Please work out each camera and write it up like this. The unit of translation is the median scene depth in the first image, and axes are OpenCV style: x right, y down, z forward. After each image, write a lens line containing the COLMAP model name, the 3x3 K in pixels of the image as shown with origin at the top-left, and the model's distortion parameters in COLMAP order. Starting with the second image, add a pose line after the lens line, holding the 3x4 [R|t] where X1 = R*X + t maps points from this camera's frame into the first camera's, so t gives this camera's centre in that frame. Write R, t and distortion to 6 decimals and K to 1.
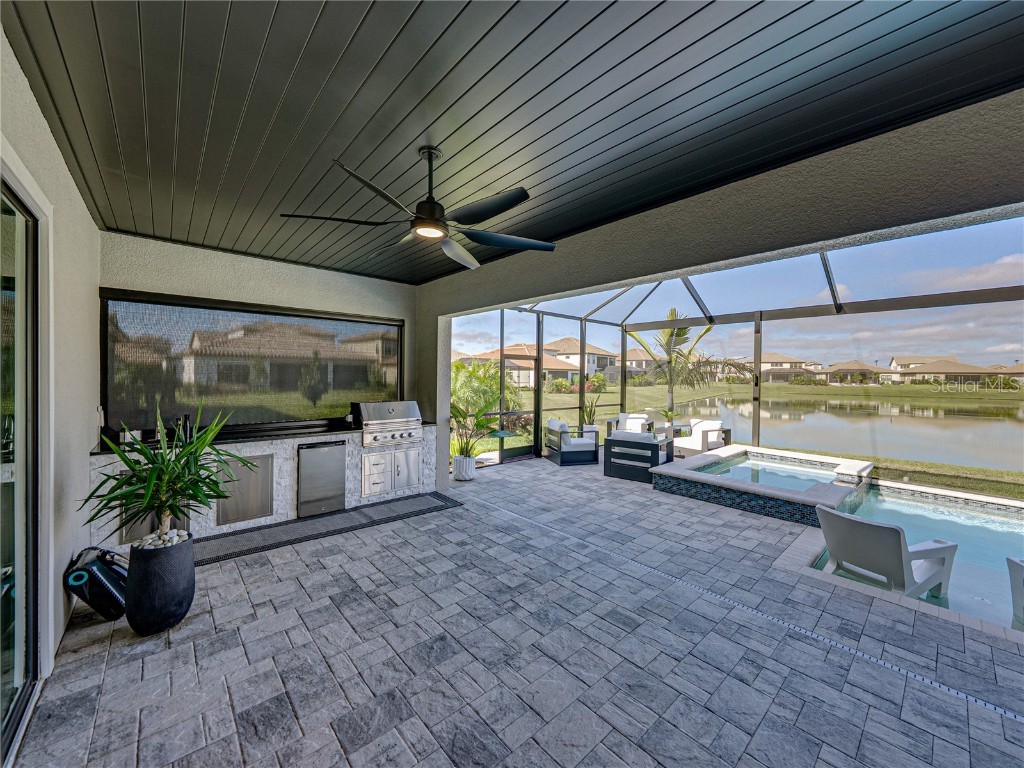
lens RADIAL K [[395.8, 0, 510.4], [0, 395.8, 378.9], [0, 0, 1]] dist [0.001189, -0.000898]
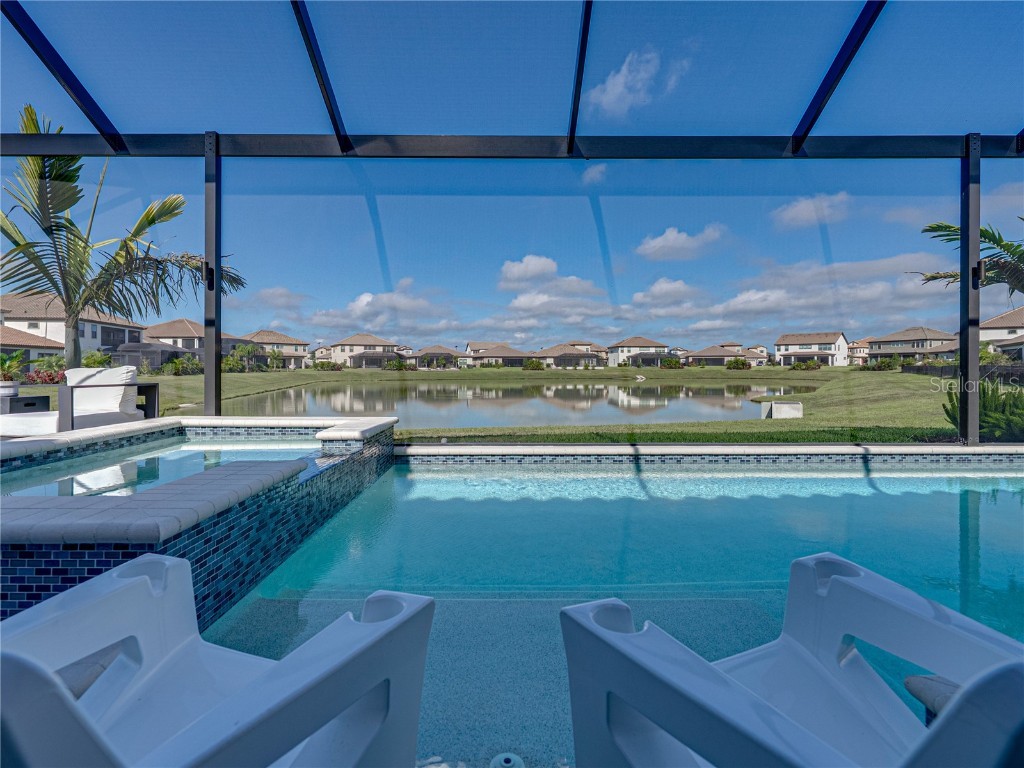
lens RADIAL K [[520.8, 0, 513.8], [0, 520.8, 368.1], [0, 0, 1]] dist [0.004045, -0.002557]
pose [[0.657764, -0.014132, 0.753091, 0.565294], [0.016020, 0.999860, 0.004770, 0.169230], [-0.753053, 0.008927, 0.657899, 0.460253]]
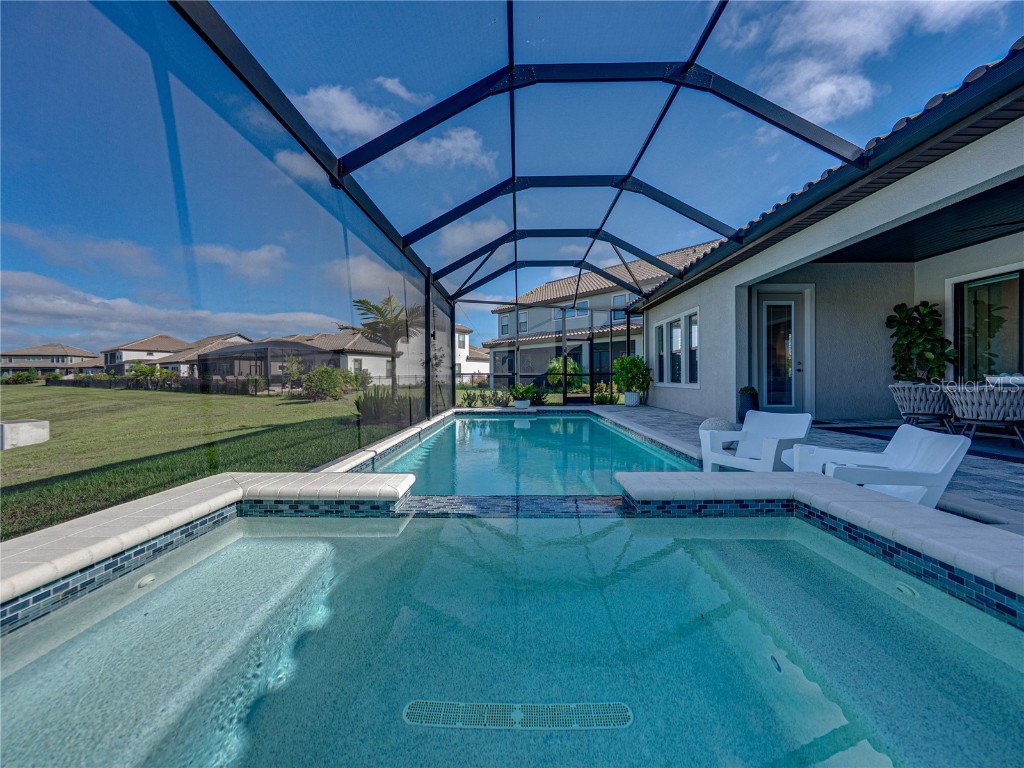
lens RADIAL K [[395.8, 0, 510.3], [0, 395.8, 384.1], [0, 0, 1]] dist [0.001189, -0.000898]
pose [[-0.737007, -0.019587, 0.675602, 0.609879], [0.001321, 0.999536, 0.030420, 0.150448], [-0.675884, 0.023312, -0.736639, 1.317098]]
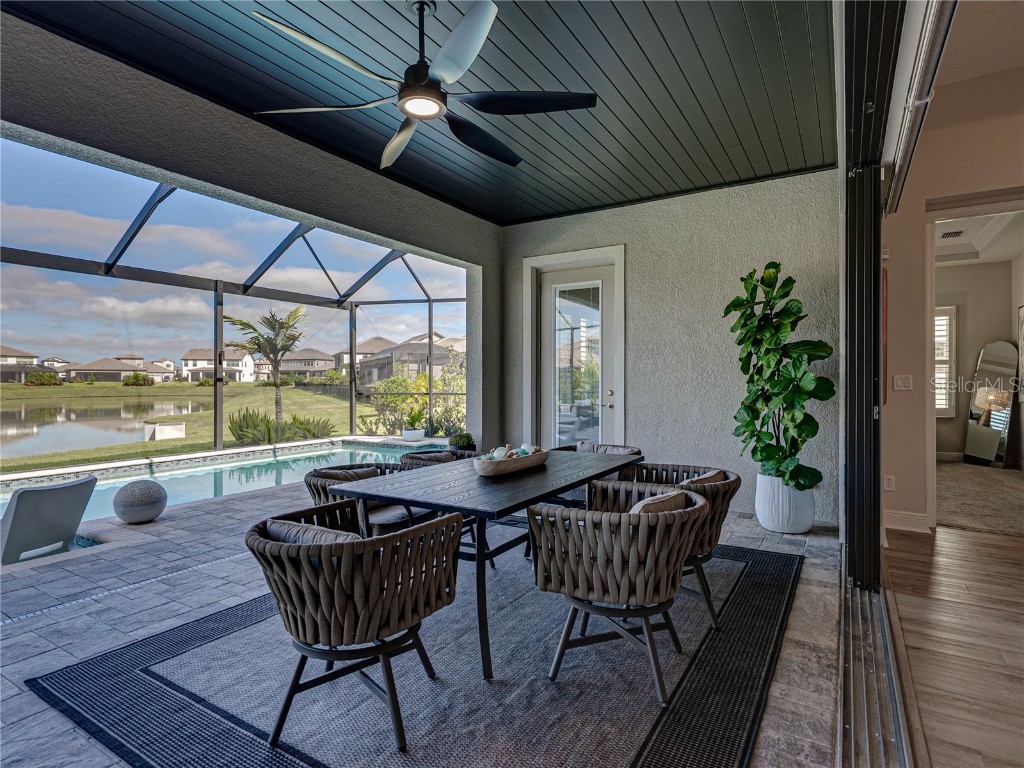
lens RADIAL K [[542.1, 0, 513.4], [0, 542.1, 384.2], [0, 0, 1]] dist [-0.000929, 0.000425]
pose [[-0.283149, -0.018668, 0.958894, -0.156821], [0.007325, 0.999739, 0.021627, 0.078816], [-0.959048, 0.013148, -0.282939, 0.041706]]
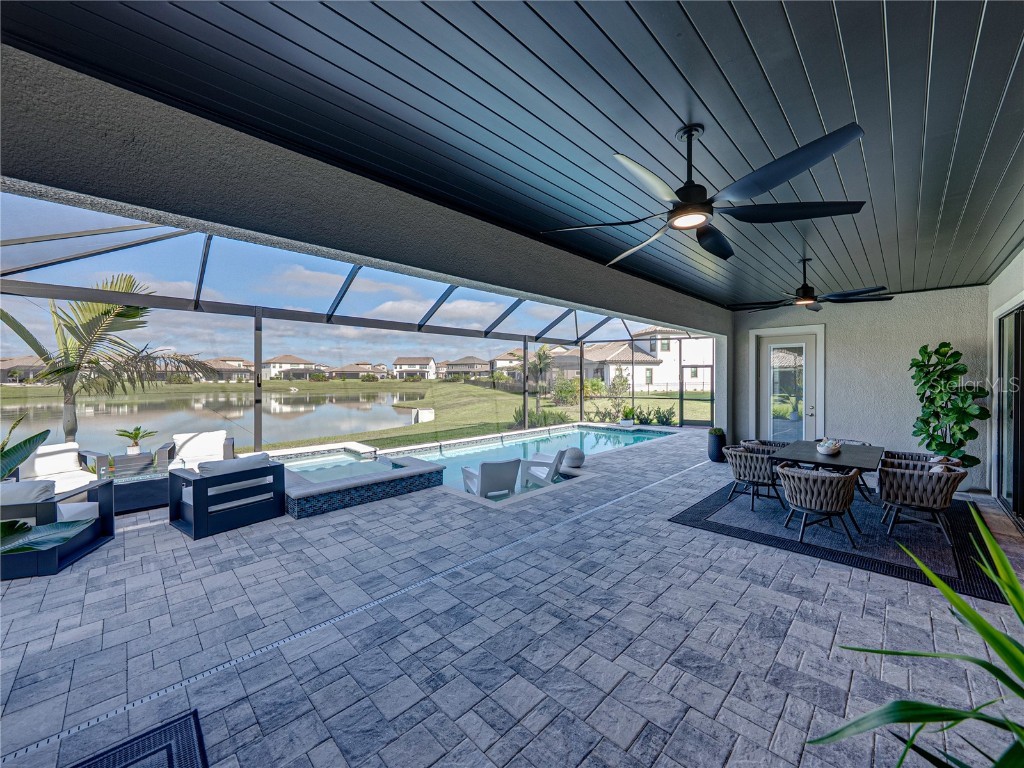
lens RADIAL K [[395.8, 0, 512.4], [0, 395.8, 378.4], [0, 0, 1]] dist [0.001189, -0.000898]
pose [[-0.056387, -0.016594, 0.998271, -0.494371], [0.011462, 0.999785, 0.017266, -0.015144], [-0.998343, 0.012416, -0.056185, 0.663904]]
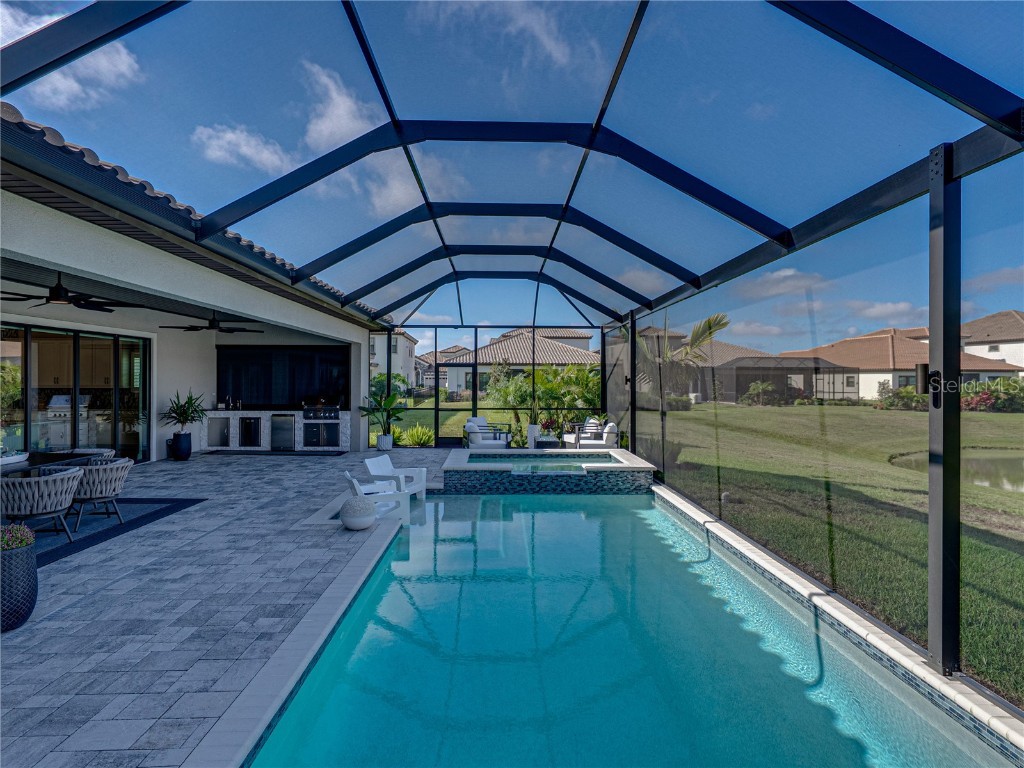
lens RADIAL K [[542.1, 0, 505.2], [0, 542.1, 373.1], [0, 0, 1]] dist [-0.000929, 0.000425]
pose [[0.757582, -0.018016, -0.652491, 1.810155], [-0.000855, 0.999591, -0.028593, 0.028882], [0.652739, 0.022219, 0.757257, -0.271383]]
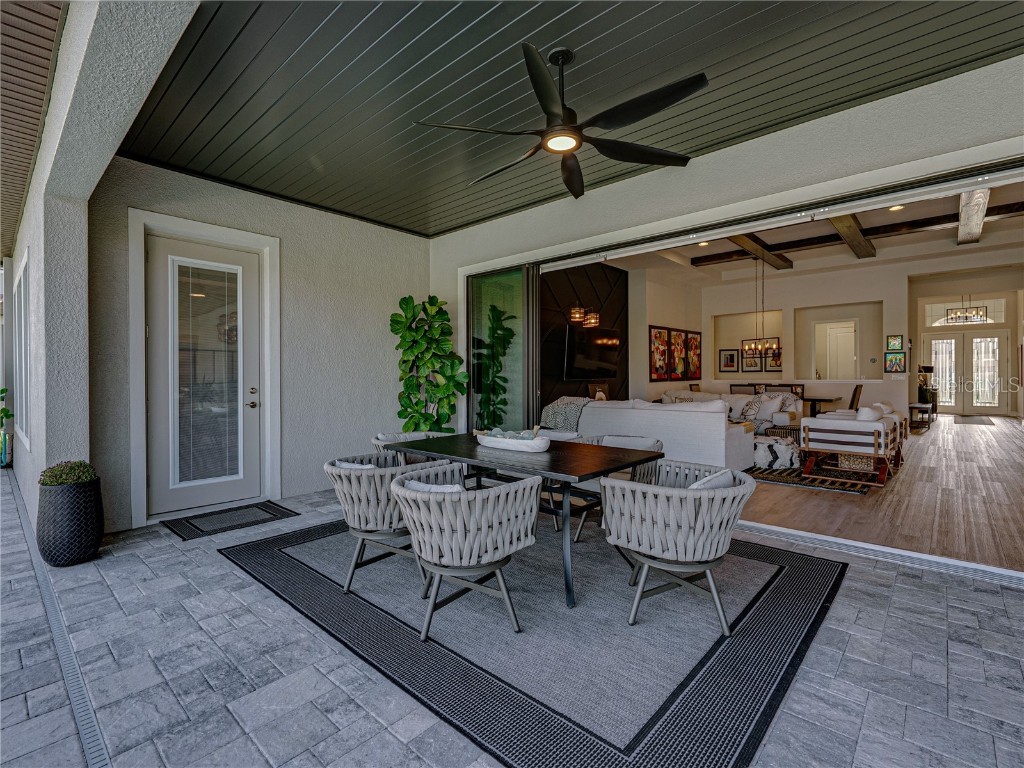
lens RADIAL K [[480.9, 0, 511.8], [0, 480.9, 380.6], [0, 0, 1]] dist [-0.005714, 0.001724]
pose [[-0.994263, -0.008617, -0.106620, 0.433275], [-0.010147, 0.999853, 0.013823, 0.085108], [0.106485, 0.014825, -0.994204, 0.478892]]
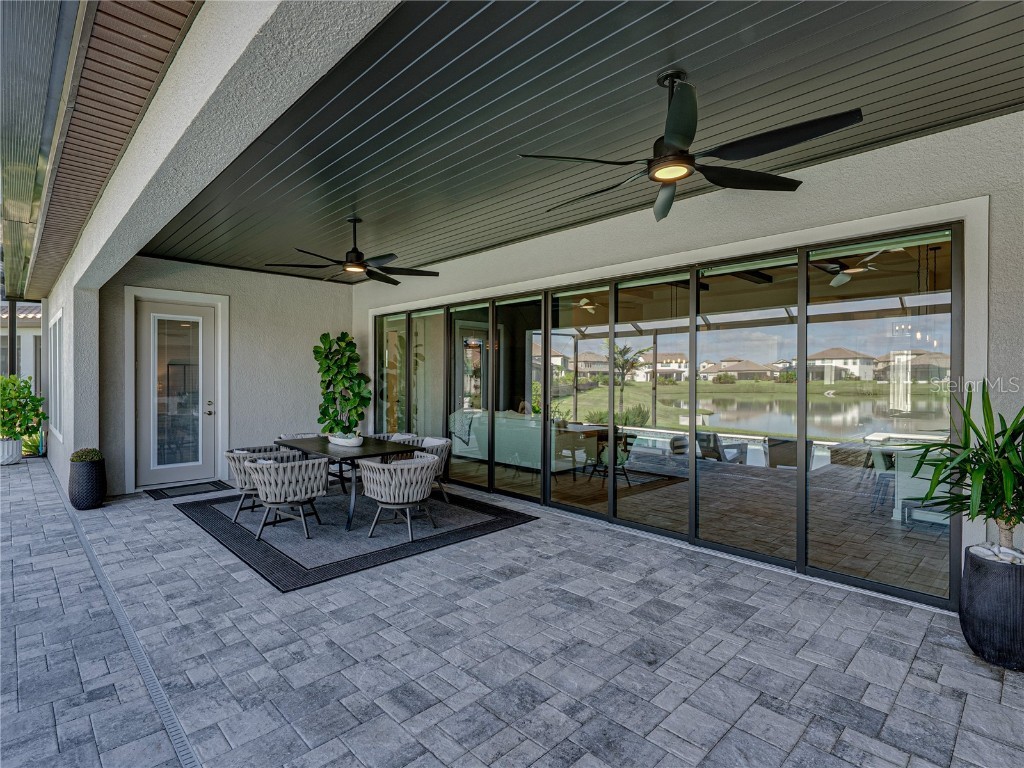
lens RADIAL K [[520.8, 0, 512.8], [0, 520.8, 378.6], [0, 0, 1]] dist [0.004045, -0.002557]
pose [[-0.998936, -0.014817, -0.043684, 0.078120], [-0.015451, 0.999780, 0.014208, 0.024588], [0.043464, 0.014868, -0.998944, 0.953125]]
